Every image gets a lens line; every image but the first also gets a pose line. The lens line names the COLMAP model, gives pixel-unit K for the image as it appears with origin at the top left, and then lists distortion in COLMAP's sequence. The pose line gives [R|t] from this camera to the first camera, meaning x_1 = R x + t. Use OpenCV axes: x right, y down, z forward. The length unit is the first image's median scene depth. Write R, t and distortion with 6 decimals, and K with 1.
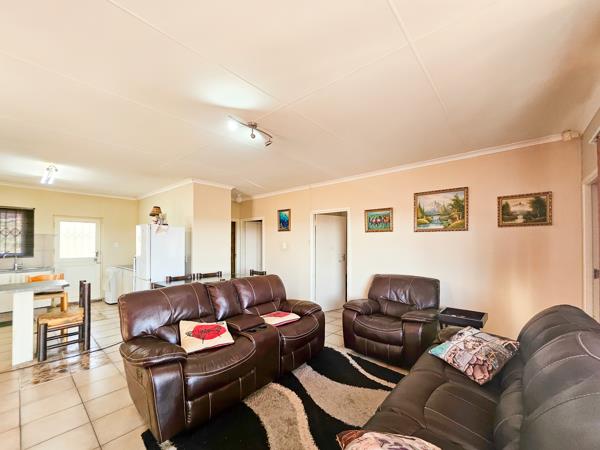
lens RADIAL K [[241.1, 0, 301.5], [0, 241.1, 238.7], [0, 0, 1]] dist [0.001415, 0.000177]
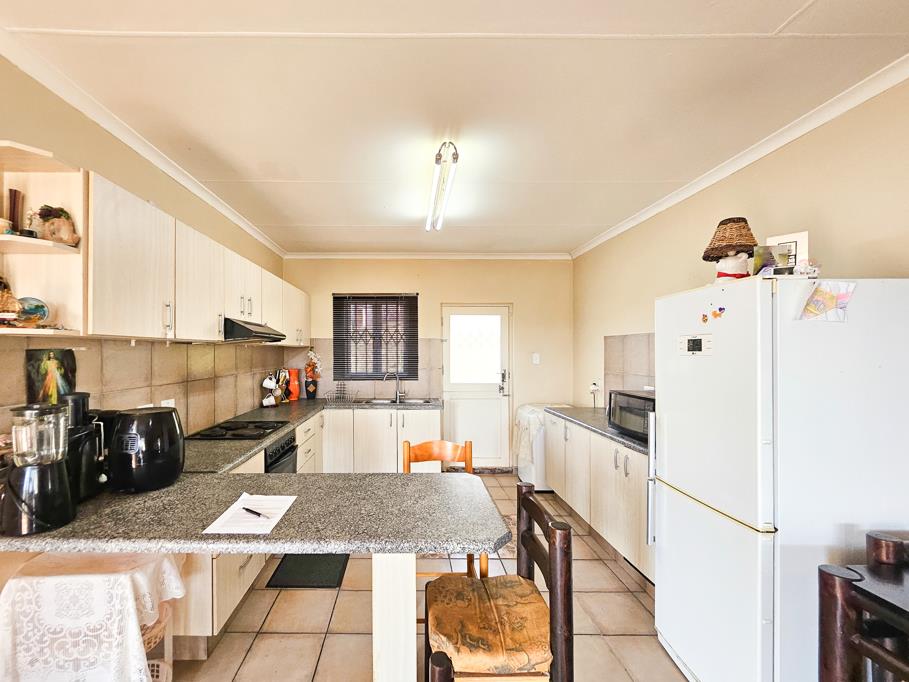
lens RADIAL K [[365.2, 0, 456.7], [0, 365.2, 361.8], [0, 0, 1]] dist [0.001415, 0.000177]
pose [[0.741034, 0.019956, -0.671171, -0.466914], [0.009930, 0.999123, 0.040671, 0.000387], [0.671394, -0.036804, 0.740186, 0.427638]]
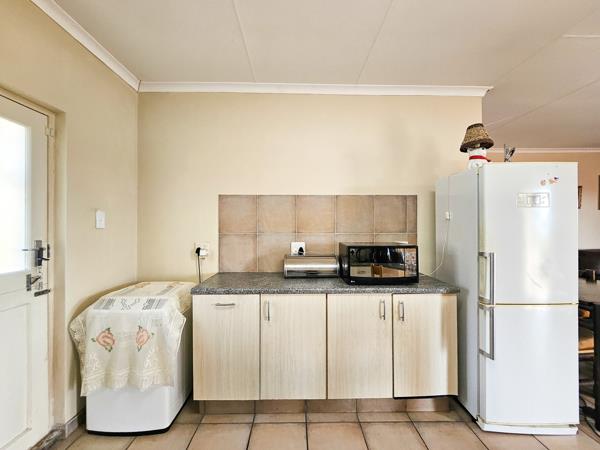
lens RADIAL K [[238.4, 0, 300.0], [0, 238.4, 225.0], [0, 0, 1]] dist [0.001052, 0.000069]
pose [[0.784154, 0.005210, 0.620544, -0.891372], [-0.017536, 0.999751, 0.013766, 0.027379], [-0.620318, -0.021677, 0.784051, 0.732756]]
